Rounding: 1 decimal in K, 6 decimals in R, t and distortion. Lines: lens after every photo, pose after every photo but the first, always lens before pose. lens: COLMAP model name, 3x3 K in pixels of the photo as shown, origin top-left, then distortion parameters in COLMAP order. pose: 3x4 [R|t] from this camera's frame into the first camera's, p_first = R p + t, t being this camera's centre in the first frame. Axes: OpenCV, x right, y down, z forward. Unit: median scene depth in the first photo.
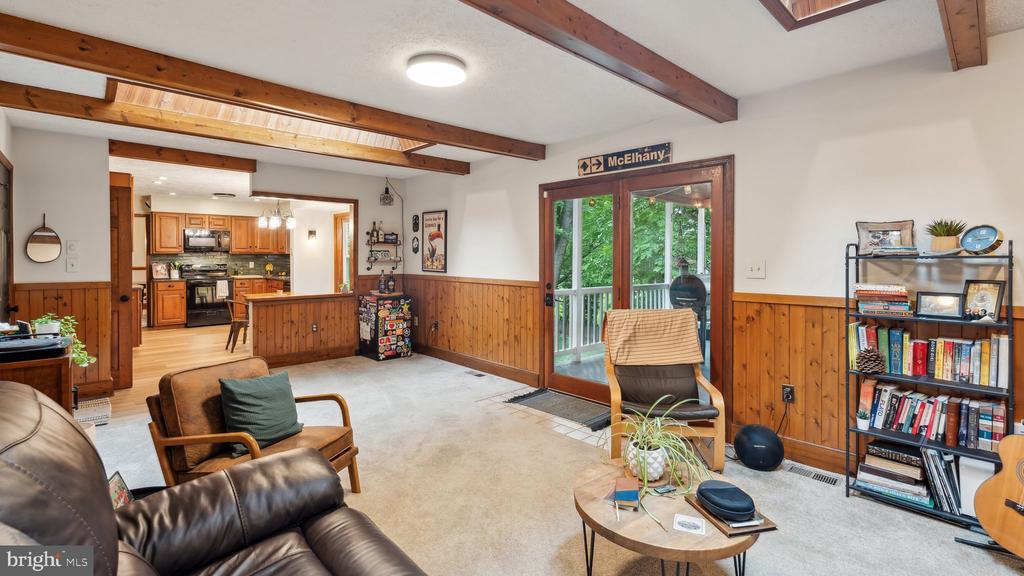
lens RADIAL K [[459.6, 0, 512.7], [0, 459.6, 260.0], [0, 0, 1]] dist [-0.006548, 0.001274]
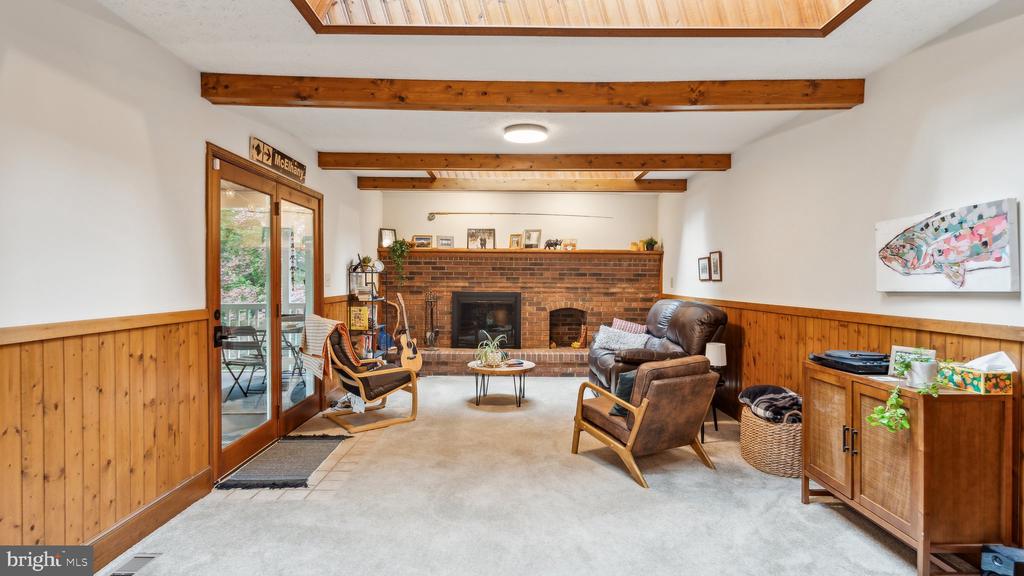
lens RADIAL K [[513.7, 0, 514.4], [0, 513.7, 282.7], [0, 0, 1]] dist [-0.012565, 0.000494]
pose [[-0.738656, -0.007040, 0.674045, -0.361400], [0.003068, 0.999900, 0.013805, 0.003403], [-0.674075, 0.012265, -0.738561, 0.659920]]
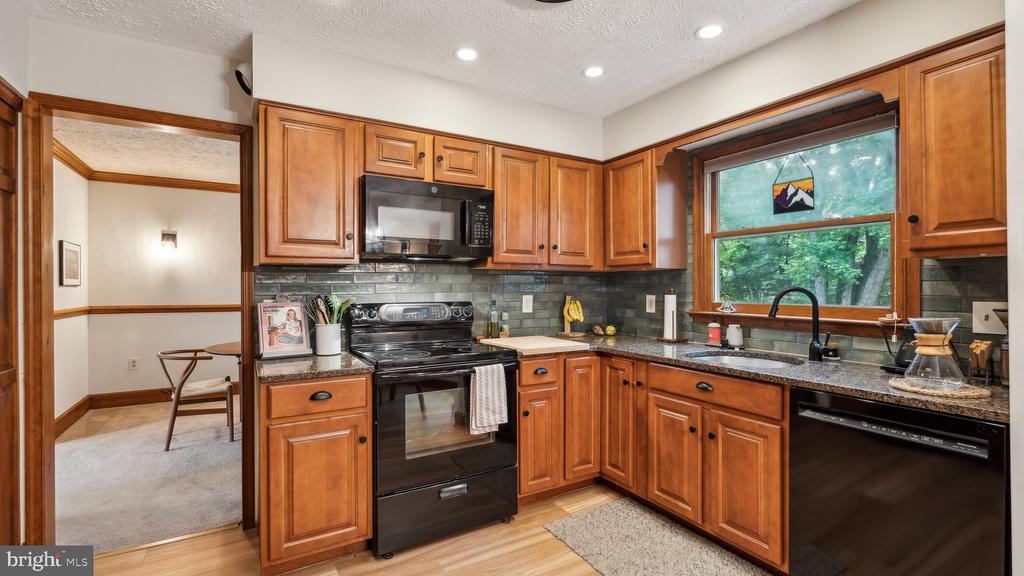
lens RADIAL K [[459.6, 0, 511.8], [0, 459.6, 287.1], [0, 0, 1]] dist [-0.006548, 0.001274]
pose [[0.975137, -0.000548, -0.221601, -0.575214], [-0.001810, 0.999944, -0.010440, 0.002036], [0.221594, 0.010582, 0.975082, 0.761556]]
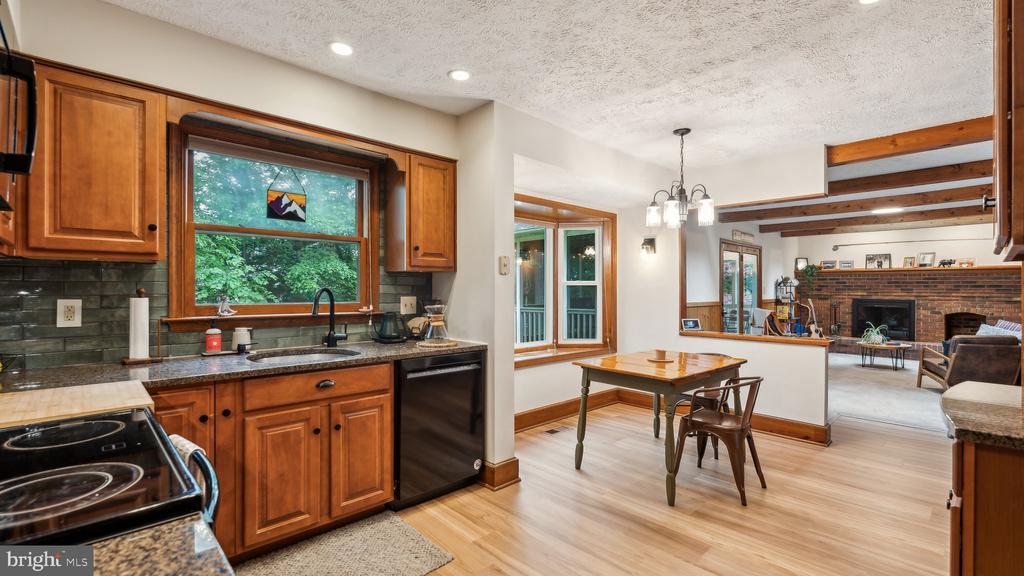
lens RADIAL K [[459.6, 0, 509.6], [0, 459.6, 291.3], [0, 0, 1]] dist [-0.006548, 0.001274]
pose [[-0.012255, -0.003380, 0.999919, -0.788614], [0.008235, 0.999960, 0.003481, 0.001223], [-0.999891, 0.008277, -0.012226, 0.930243]]
